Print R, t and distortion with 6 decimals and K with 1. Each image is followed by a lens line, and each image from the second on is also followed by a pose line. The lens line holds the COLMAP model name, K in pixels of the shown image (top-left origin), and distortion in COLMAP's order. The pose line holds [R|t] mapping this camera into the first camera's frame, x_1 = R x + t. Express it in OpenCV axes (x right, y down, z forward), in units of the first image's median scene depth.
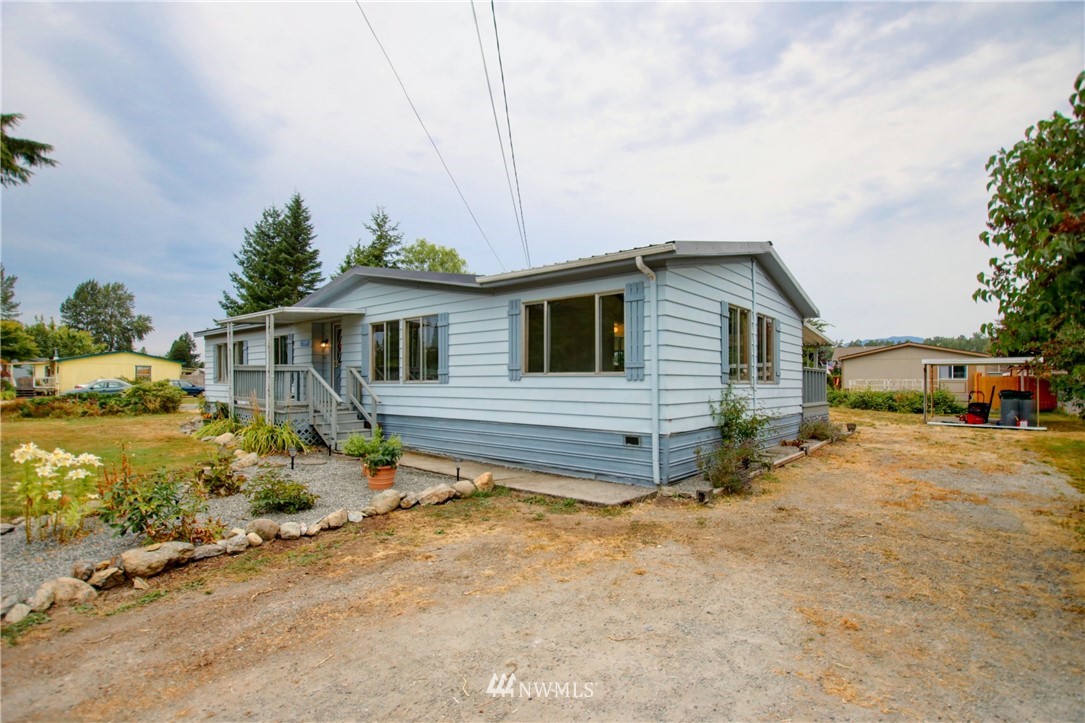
lens RADIAL K [[510.6, 0, 542.0], [0, 510.6, 374.8], [0, 0, 1]] dist [-0.030756, -0.000483]
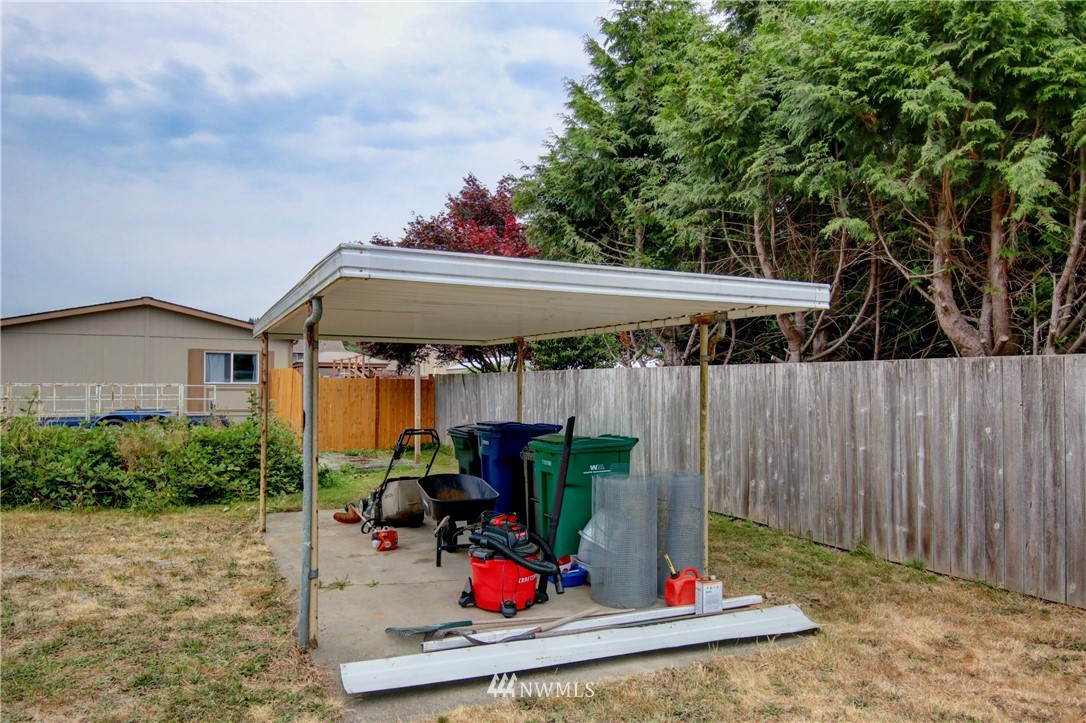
lens RADIAL K [[736.8, 0, 543.8], [0, 736.8, 380.9], [0, 0, 1]] dist [0.003371, 0.001002]
pose [[0.413669, 0.009871, 0.910374, 0.432703], [-0.018697, 0.999822, -0.002345, 0.003892], [-0.910235, -0.016051, 0.413780, 0.627150]]
